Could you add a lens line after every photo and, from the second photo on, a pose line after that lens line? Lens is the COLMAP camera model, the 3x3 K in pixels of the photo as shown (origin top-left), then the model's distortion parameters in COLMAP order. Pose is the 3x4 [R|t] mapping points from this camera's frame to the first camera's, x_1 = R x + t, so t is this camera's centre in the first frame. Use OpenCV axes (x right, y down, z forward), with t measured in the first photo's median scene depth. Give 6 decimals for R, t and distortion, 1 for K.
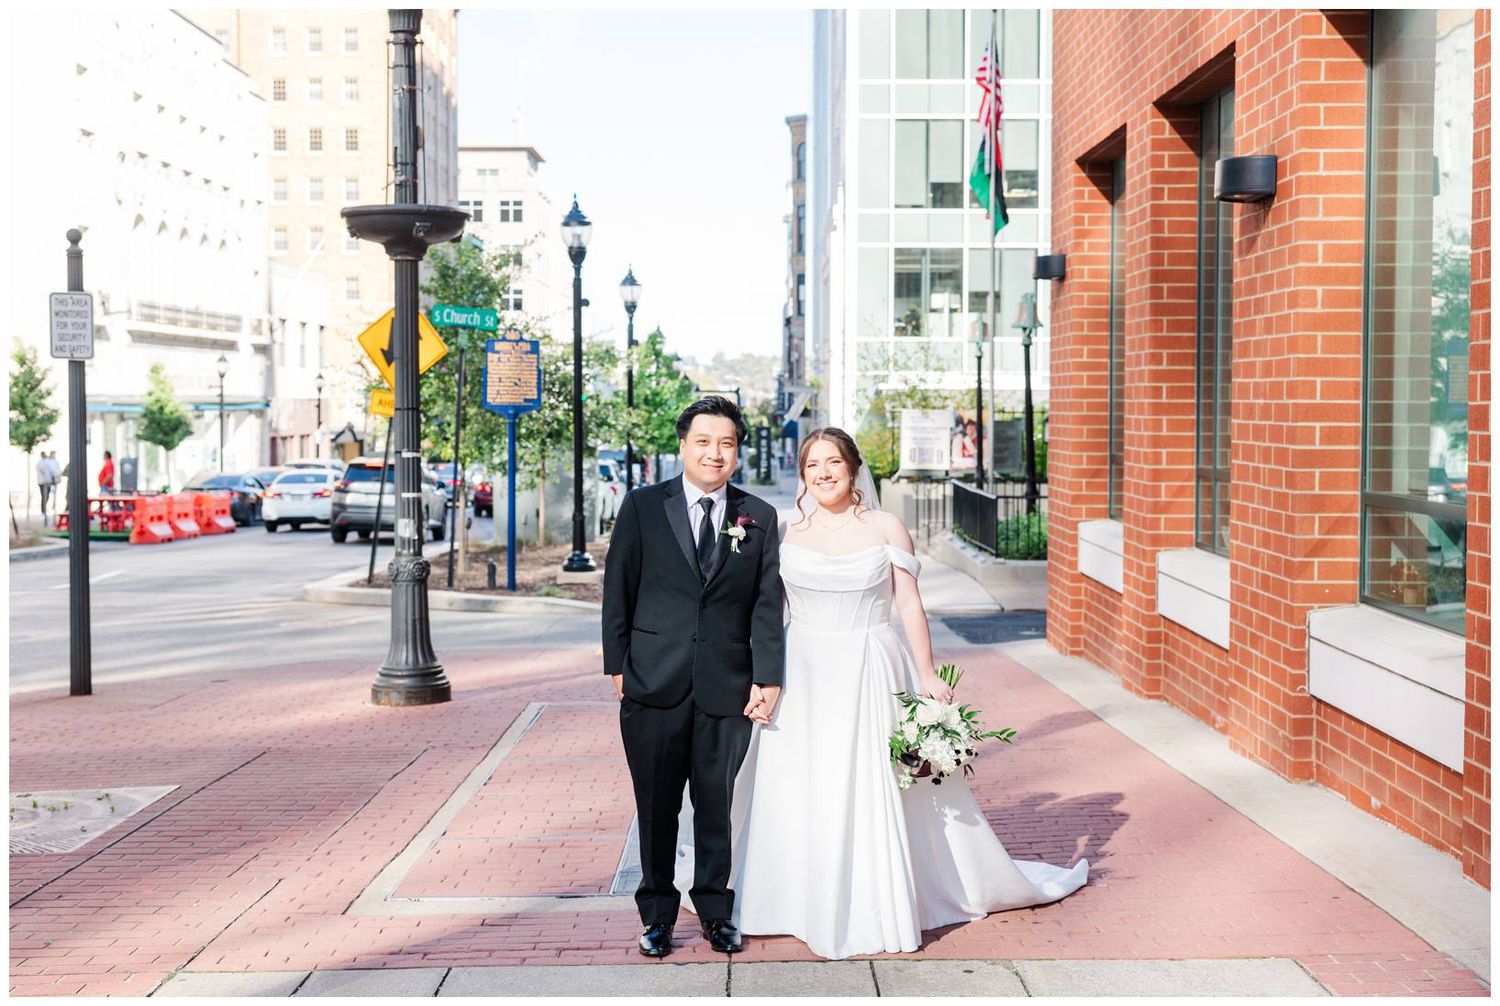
lens RADIAL K [[1986.4, 0, 715.0], [0, 1986.4, 421.9], [0, 0, 1]] dist [0.010545, 0.003432]
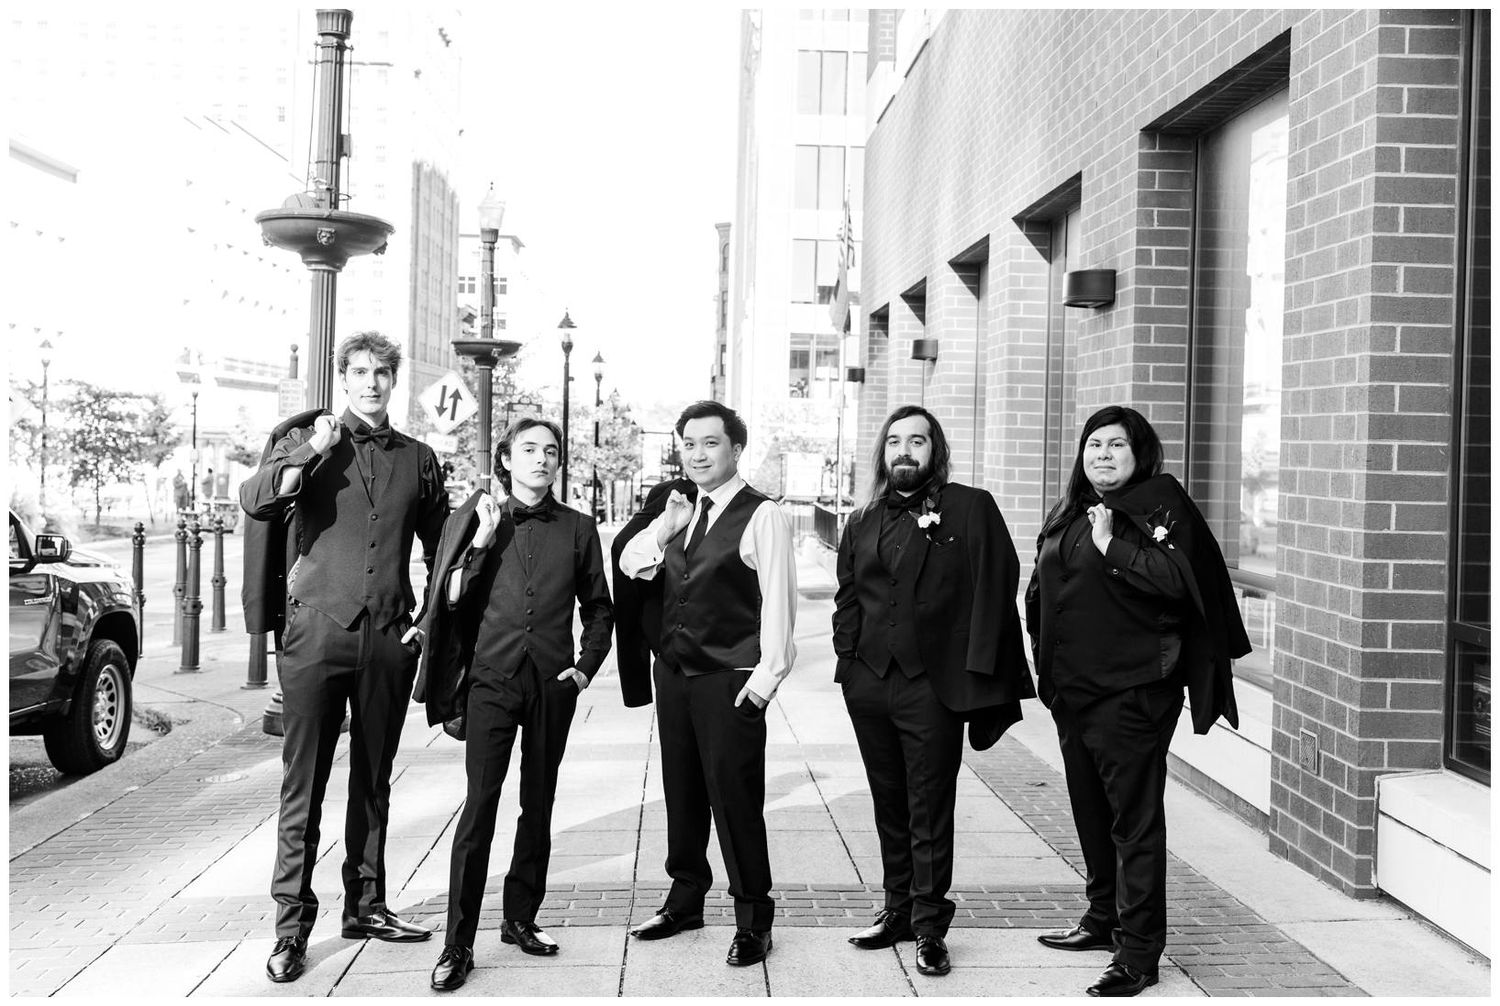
lens RADIAL K [[1630.8, 0, 711.3], [0, 1630.8, 450.7], [0, 0, 1]] dist [0.001635, 0.014770]
pose [[0.999085, 0.025025, 0.034674, -0.000492], [-0.024923, 0.999684, -0.003391, -0.002628], [-0.034748, 0.002524, 0.999393, -0.175981]]
